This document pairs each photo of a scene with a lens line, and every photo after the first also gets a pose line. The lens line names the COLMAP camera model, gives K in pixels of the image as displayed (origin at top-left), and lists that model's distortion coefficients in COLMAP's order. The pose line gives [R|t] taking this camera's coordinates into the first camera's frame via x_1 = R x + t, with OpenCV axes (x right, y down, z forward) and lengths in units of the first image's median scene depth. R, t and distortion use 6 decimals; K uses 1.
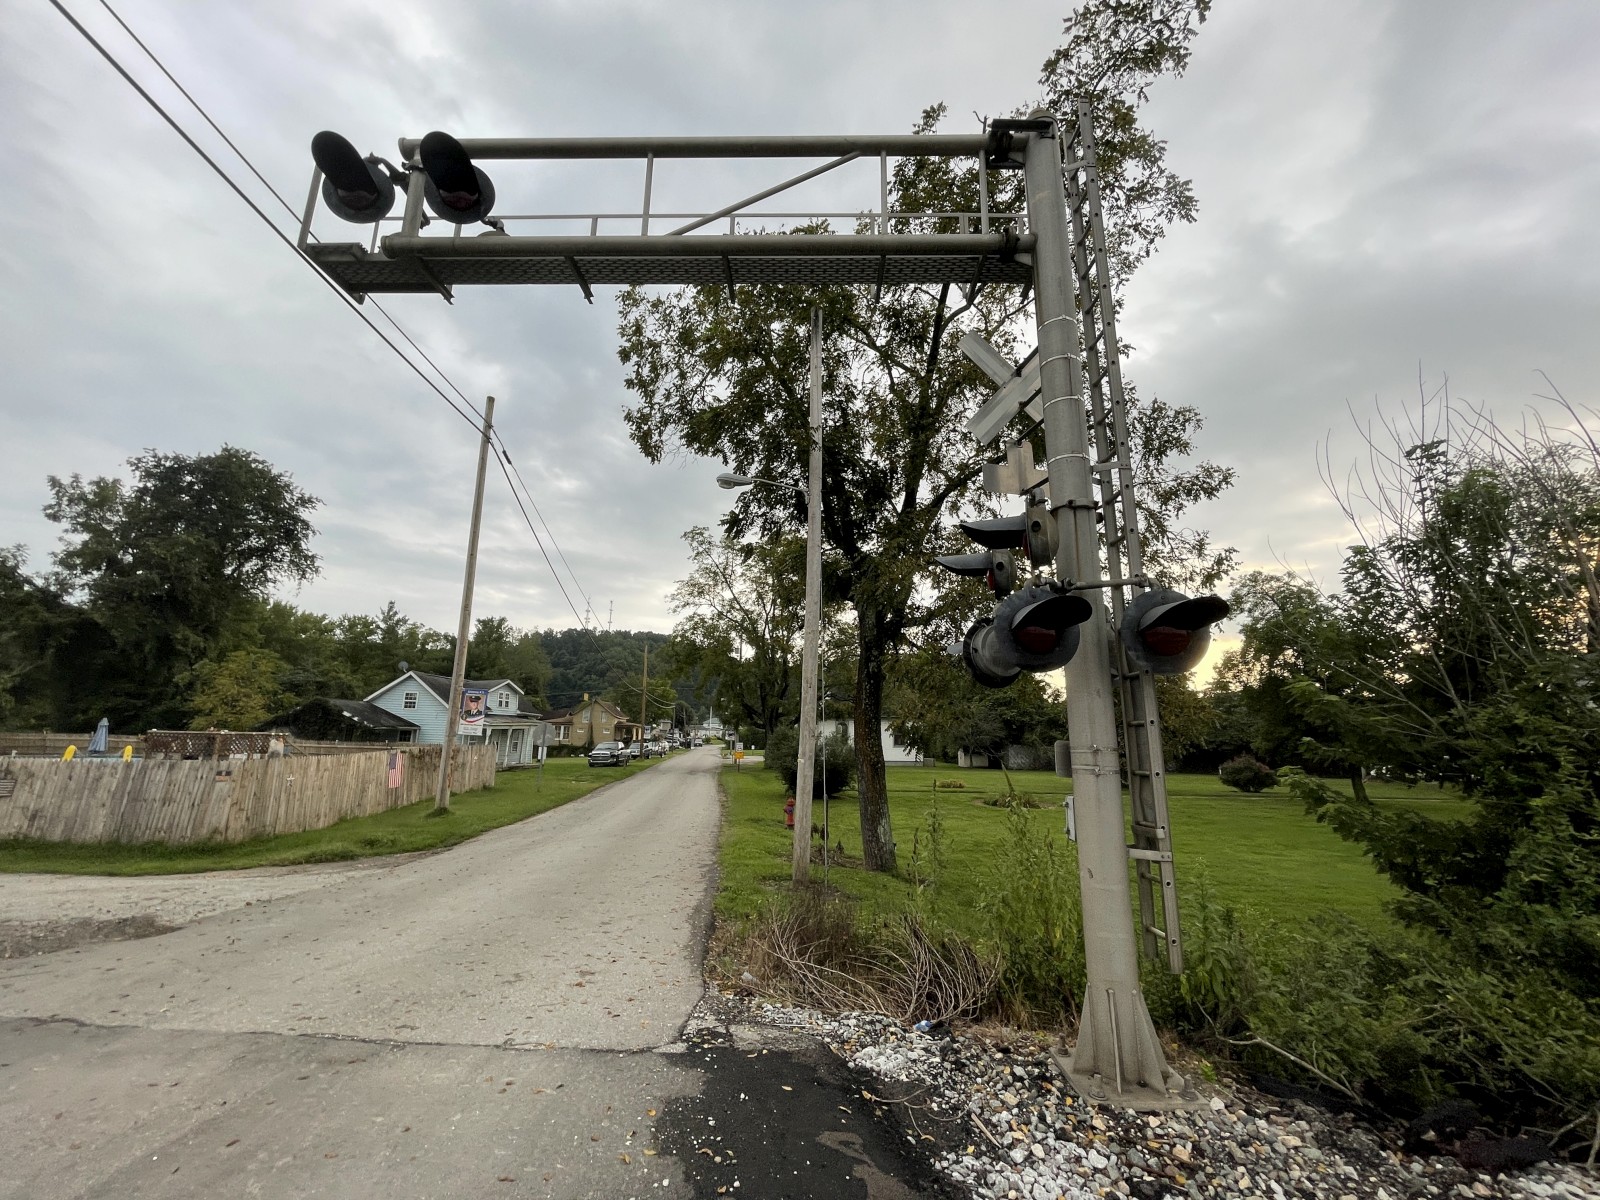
lens RADIAL K [[643.9, 0, 805.1], [0, 643.9, 600.3], [0, 0, 1]] dist [-0.001592, -0.000635]
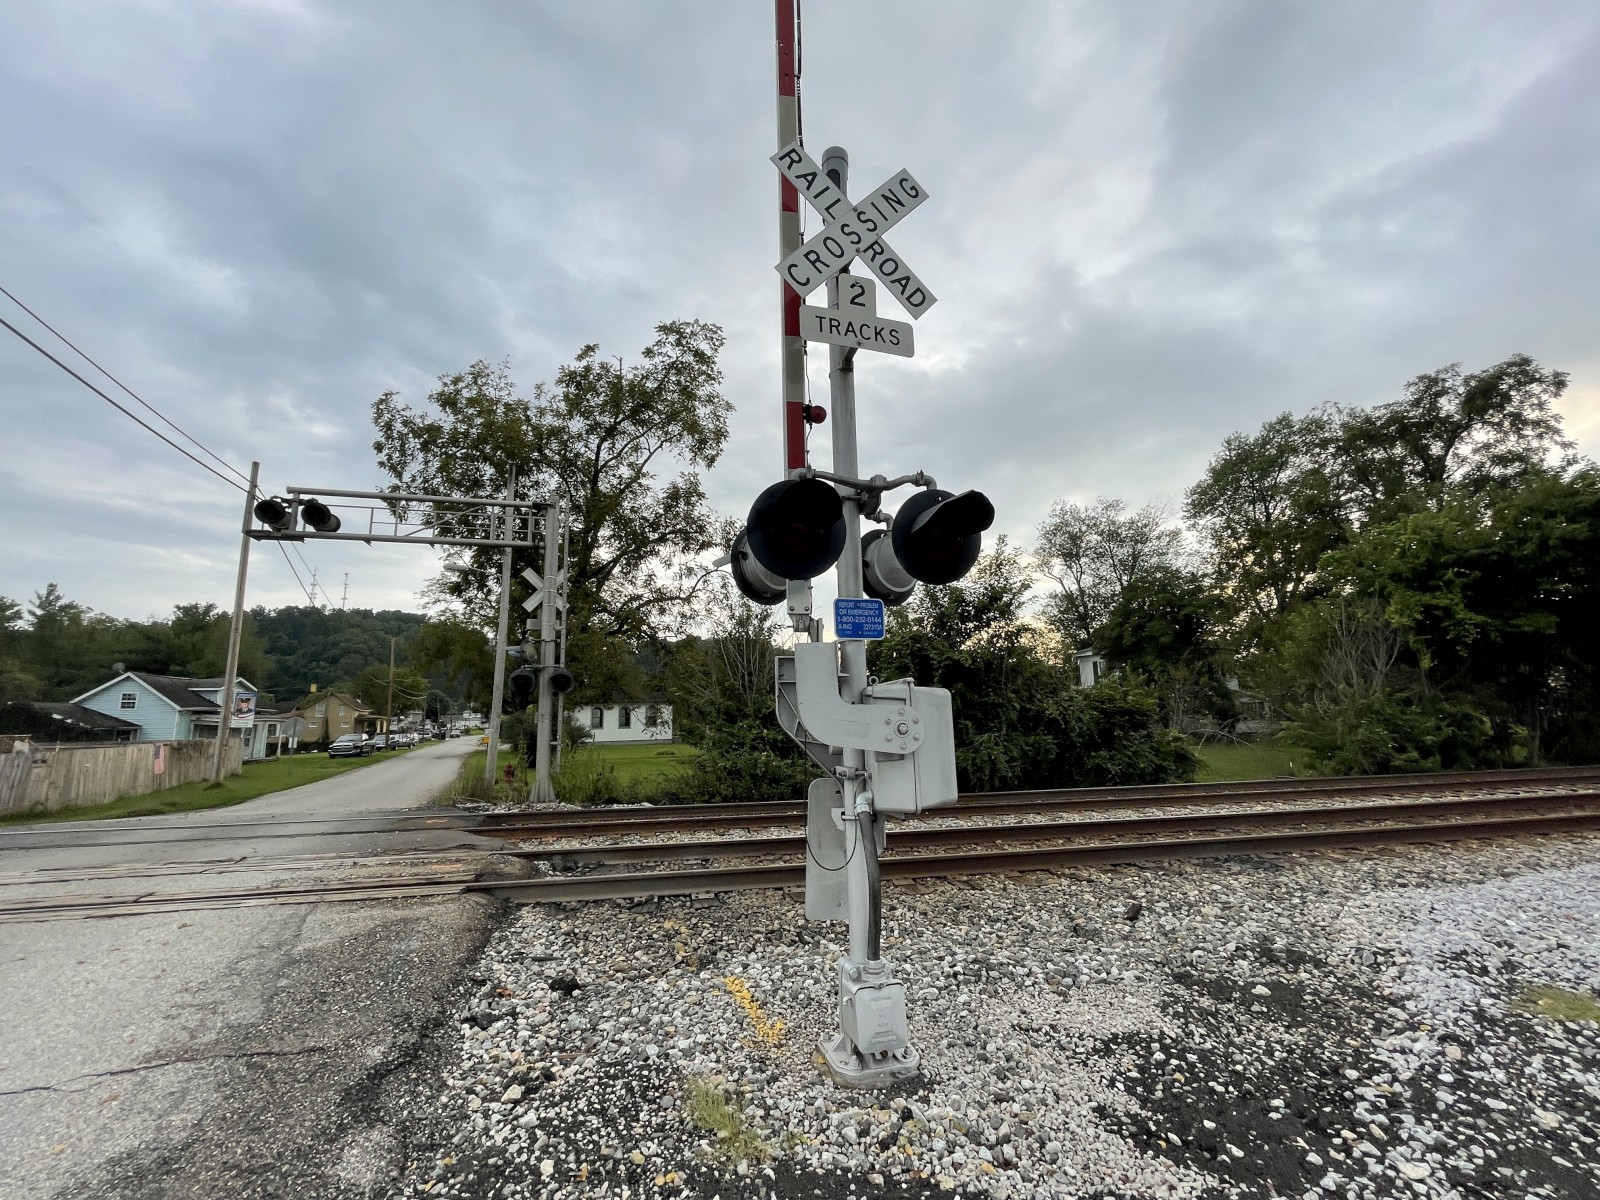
lens RADIAL K [[662.9, 0, 804.7], [0, 662.9, 598.8], [0, 0, 1]] dist [-0.001128, -0.000186]
pose [[0.951025, 0.016012, 0.308698, 0.056399], [-0.025027, 0.999367, 0.025266, -0.042988], [-0.308098, -0.031755, 0.950825, -0.233112]]
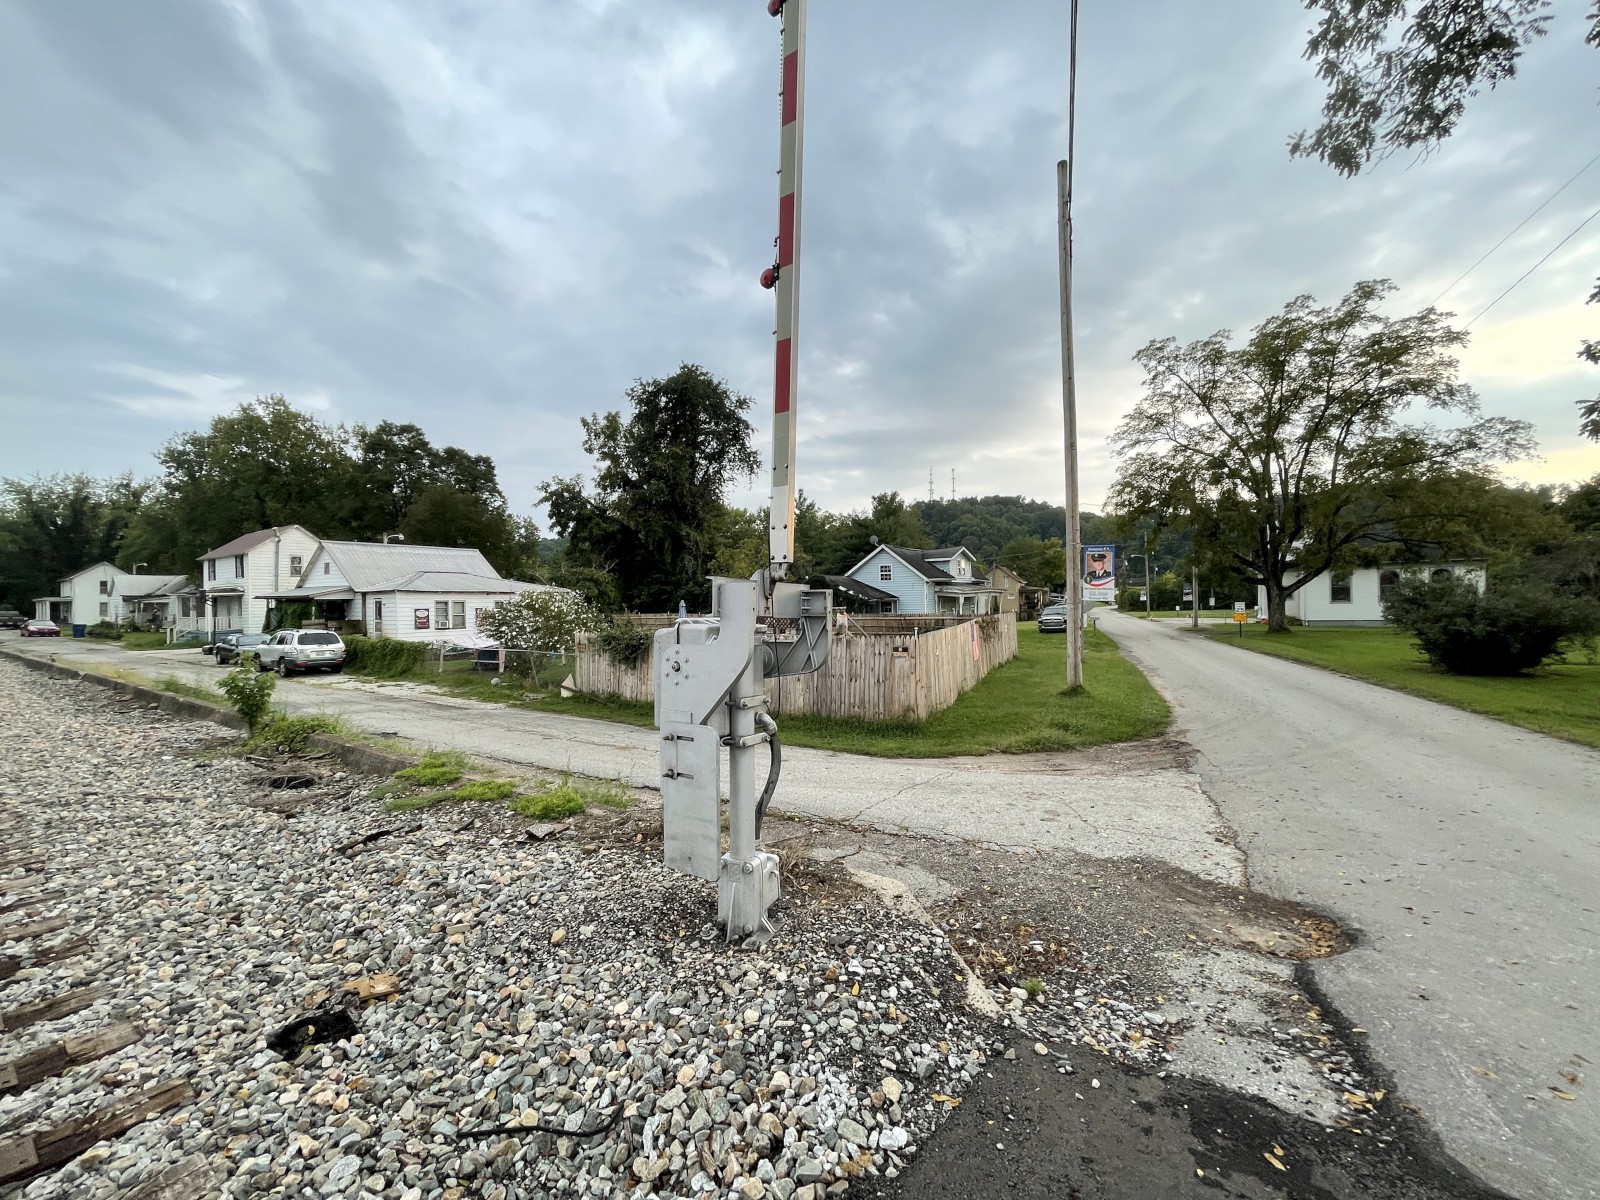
lens RADIAL K [[643.9, 0, 805.1], [0, 643.9, 600.3], [0, 0, 1]] dist [-0.001592, -0.000635]
pose [[0.865815, -0.036110, -0.499060, -0.158321], [0.137375, 0.976220, 0.167696, 0.007045], [0.481137, -0.213752, 0.850187, 0.044513]]
